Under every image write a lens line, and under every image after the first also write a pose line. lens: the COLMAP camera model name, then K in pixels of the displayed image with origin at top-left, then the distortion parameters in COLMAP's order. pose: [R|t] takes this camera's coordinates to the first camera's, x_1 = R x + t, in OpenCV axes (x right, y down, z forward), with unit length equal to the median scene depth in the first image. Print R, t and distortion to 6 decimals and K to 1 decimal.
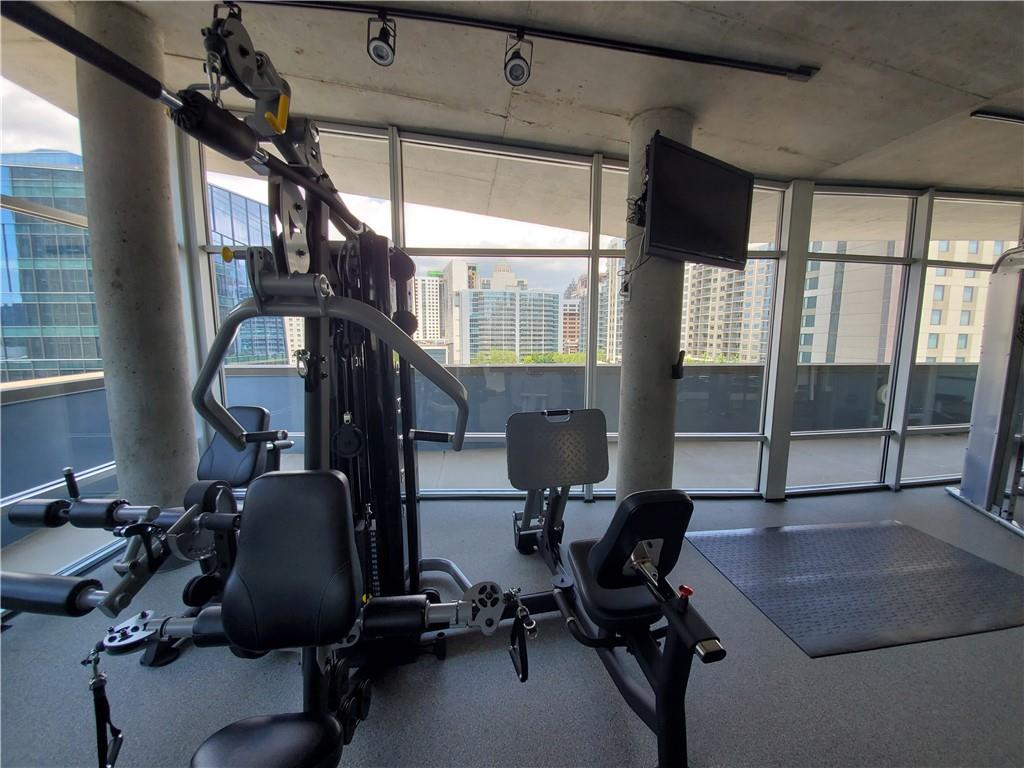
lens RADIAL K [[402.4, 0, 522.5], [0, 402.4, 389.1], [0, 0, 1]] dist [0.015302, -0.018716]
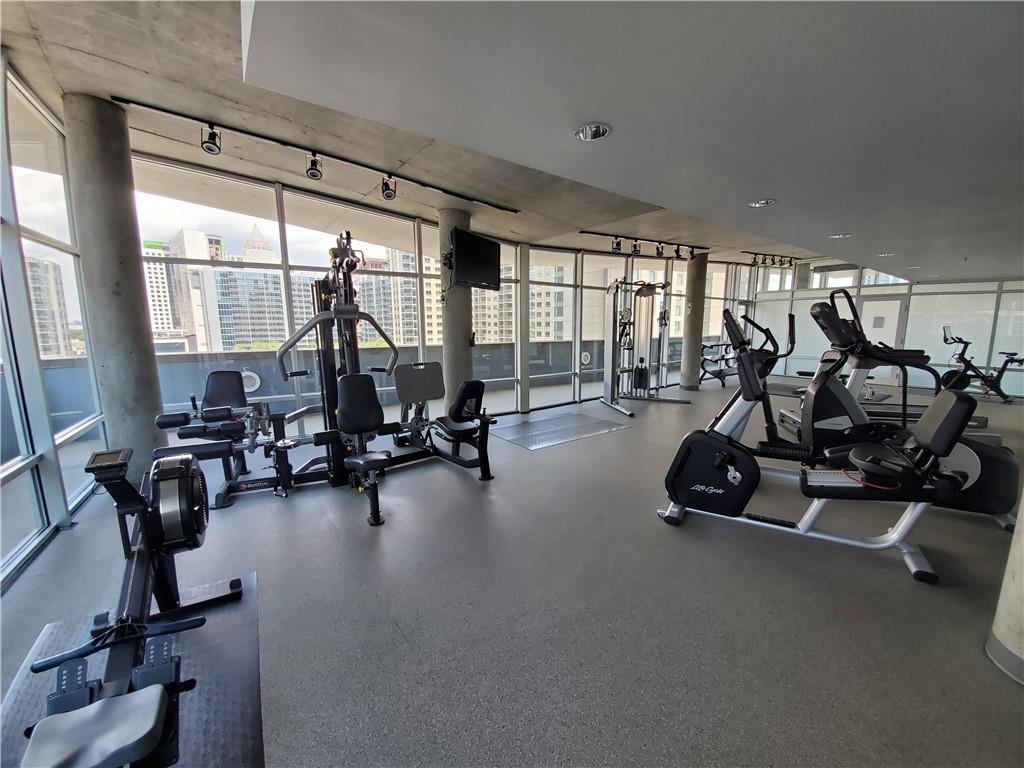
lens RADIAL K [[402.4, 0, 522.5], [0, 402.4, 389.1], [0, 0, 1]] dist [0.015302, -0.018716]
pose [[0.869997, -0.085076, 0.485662, -0.296033], [0.071296, 0.996356, 0.046819, 0.084003], [-0.487875, -0.006107, 0.872892, -0.655820]]
